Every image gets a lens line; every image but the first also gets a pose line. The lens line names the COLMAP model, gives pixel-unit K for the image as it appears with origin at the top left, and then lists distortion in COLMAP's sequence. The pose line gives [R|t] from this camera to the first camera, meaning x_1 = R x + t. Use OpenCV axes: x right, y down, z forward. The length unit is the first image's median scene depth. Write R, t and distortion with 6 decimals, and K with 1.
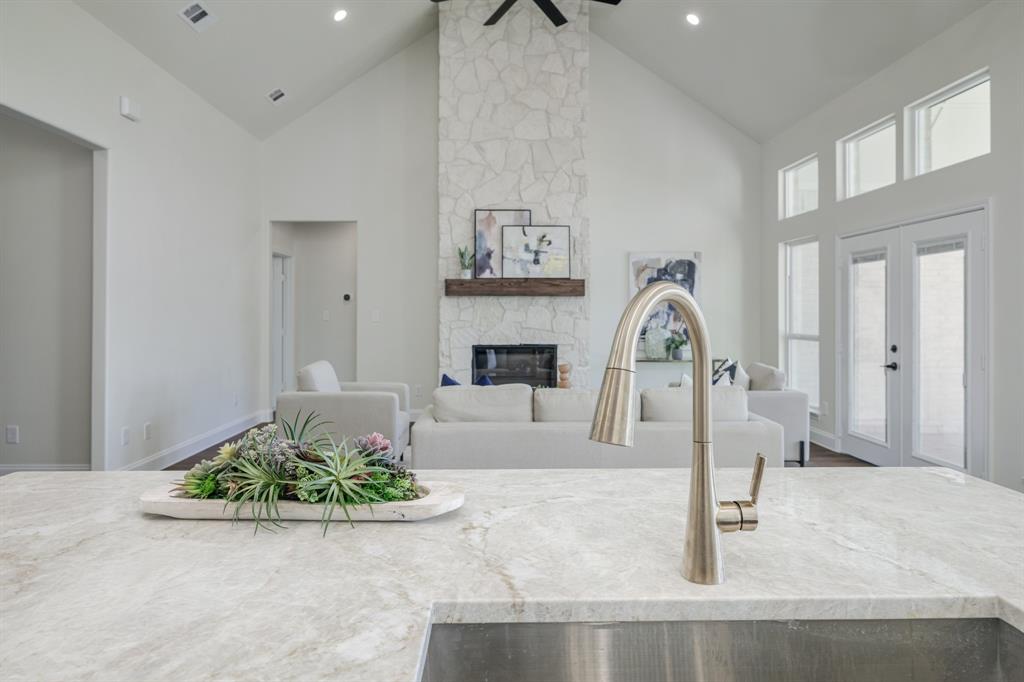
lens RADIAL K [[635.3, 0, 506.4], [0, 635.3, 311.2], [0, 0, 1]] dist [-0.016712, -0.001002]
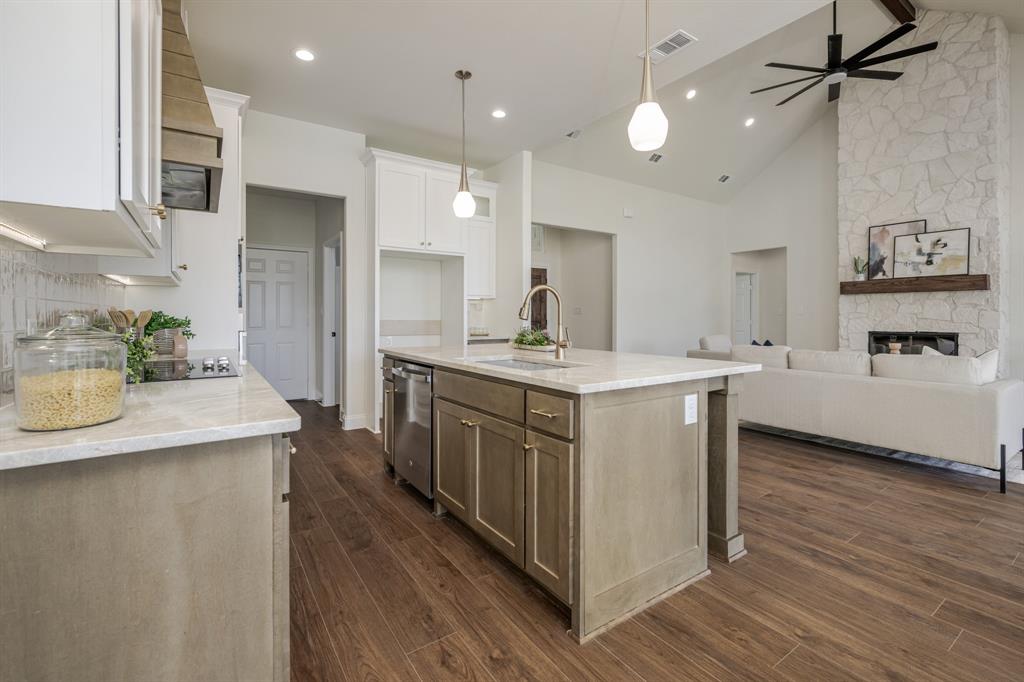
lens RADIAL K [[447.1, 0, 527.9], [0, 447.1, 312.1], [0, 0, 1]] dist [0.001908, -0.000468]
pose [[0.562096, -0.007433, -0.827038, 0.313438], [0.003954, 0.999972, -0.006300, 0.016813], [0.827062, 0.000271, 0.562110, -0.092741]]
